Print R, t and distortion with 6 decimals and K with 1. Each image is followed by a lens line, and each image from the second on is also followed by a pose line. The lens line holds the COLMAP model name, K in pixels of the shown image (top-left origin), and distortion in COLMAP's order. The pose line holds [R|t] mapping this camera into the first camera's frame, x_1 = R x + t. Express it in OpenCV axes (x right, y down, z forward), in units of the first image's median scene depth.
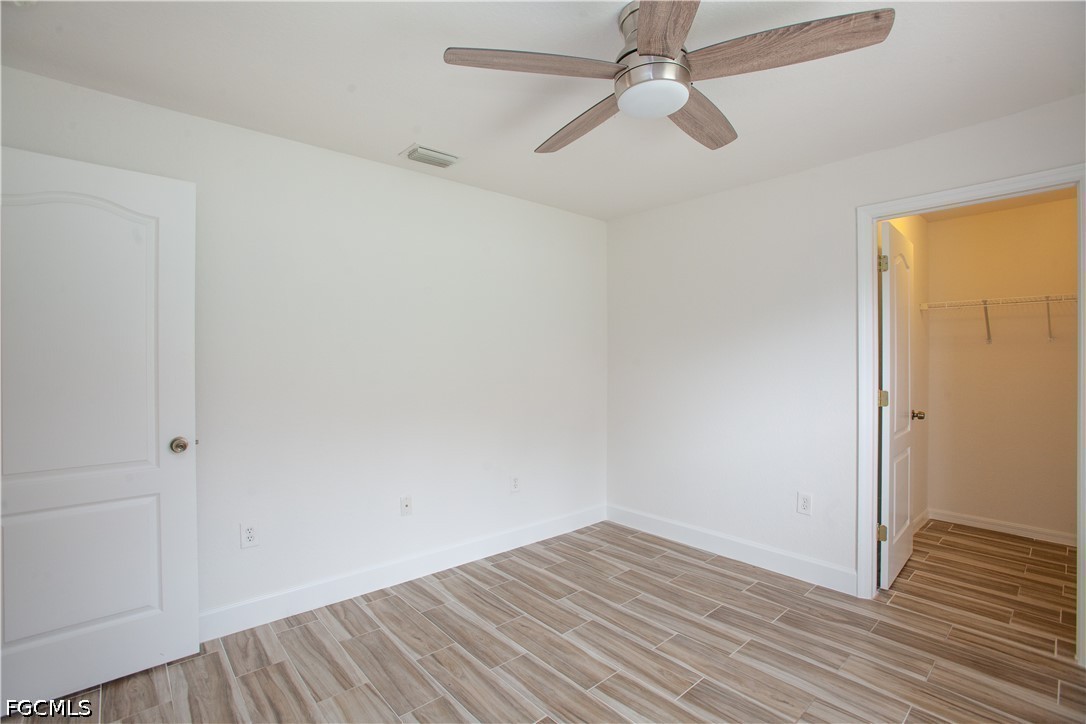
lens RADIAL K [[497.7, 0, 532.5], [0, 497.7, 354.2], [0, 0, 1]] dist [-0.062483, 0.019893]
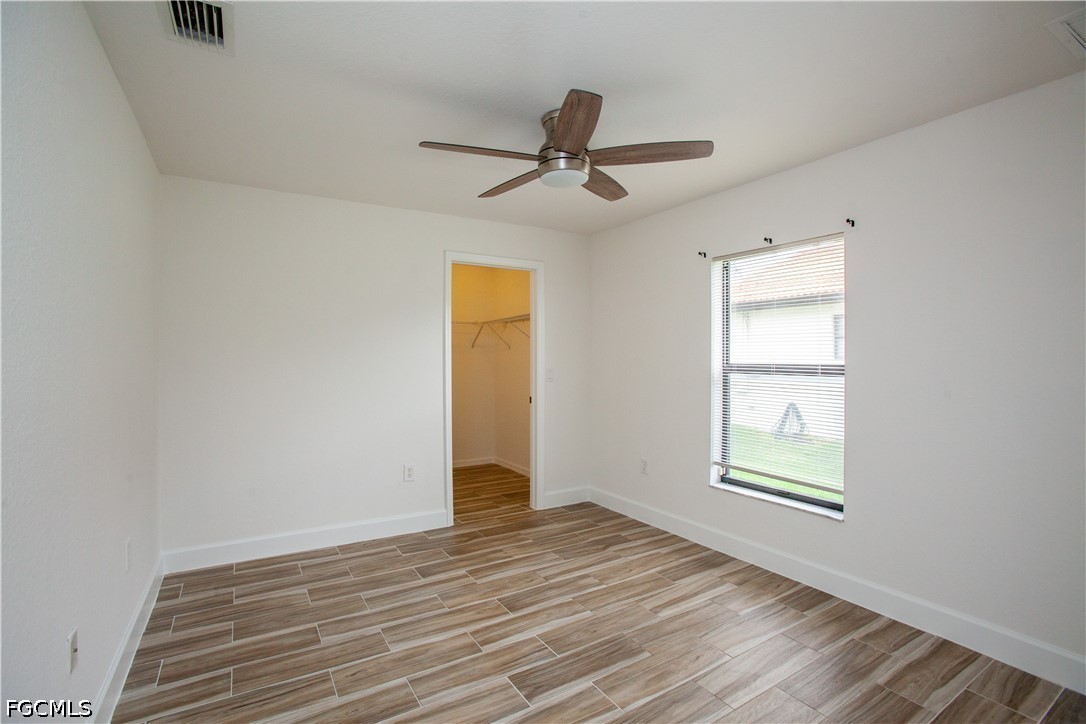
lens RADIAL K [[497.7, 0, 539.3], [0, 497.7, 364.3], [0, 0, 1]] dist [-0.062483, 0.019893]
pose [[0.155327, -0.008673, 0.987825, -0.750624], [-0.015667, 0.999814, 0.011242, 0.003609], [-0.987739, -0.017222, 0.155162, 0.532480]]
